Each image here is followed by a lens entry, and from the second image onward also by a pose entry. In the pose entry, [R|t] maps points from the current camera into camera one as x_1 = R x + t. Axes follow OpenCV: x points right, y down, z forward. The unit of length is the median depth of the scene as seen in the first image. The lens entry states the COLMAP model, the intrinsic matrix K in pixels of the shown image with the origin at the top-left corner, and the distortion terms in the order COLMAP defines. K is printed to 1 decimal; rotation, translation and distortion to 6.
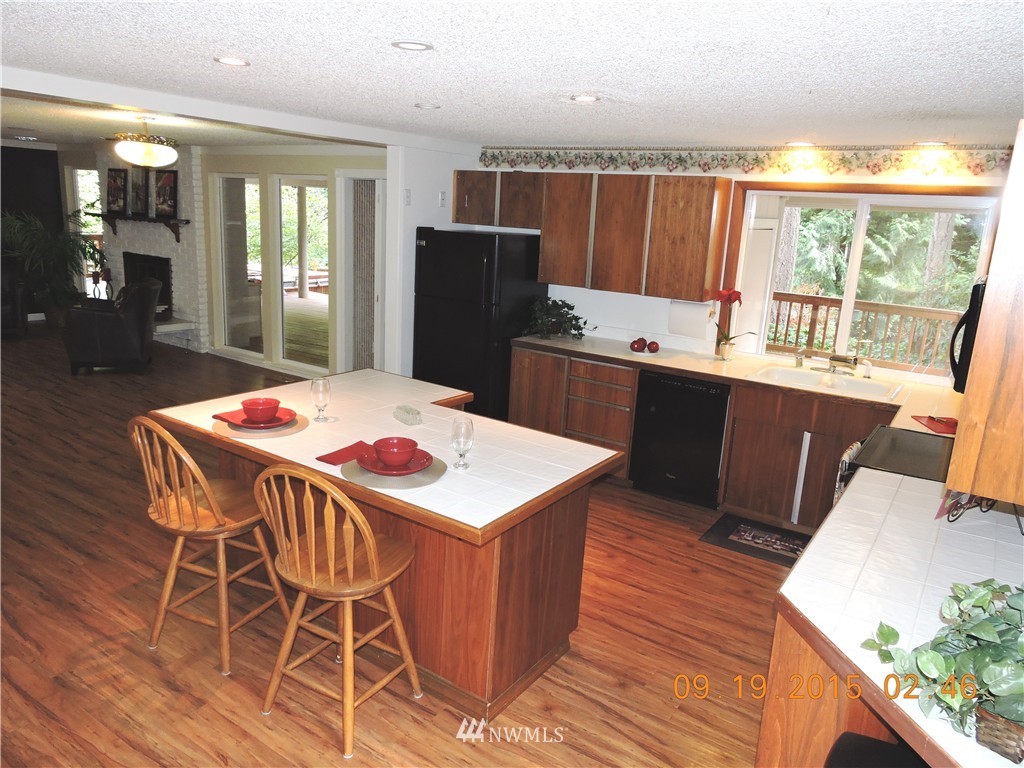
lens RADIAL K [[732.6, 0, 518.2], [0, 732.6, 382.8], [0, 0, 1]] dist [-0.005707, -0.002697]
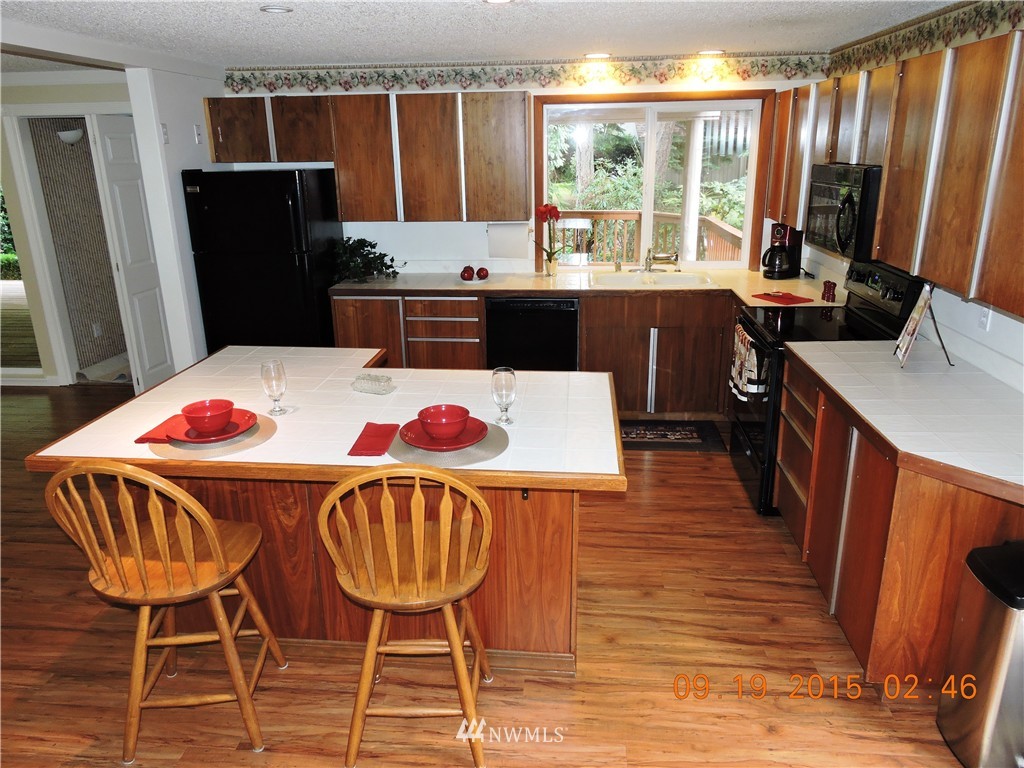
lens RADIAL K [[732.6, 0, 514.0], [0, 732.6, 380.5], [0, 0, 1]] dist [-0.005707, -0.002697]
pose [[0.872615, -0.209785, 0.441059, -0.254373], [0.171481, 0.977160, 0.125508, -0.025803], [-0.457315, -0.033887, 0.888659, 0.111785]]
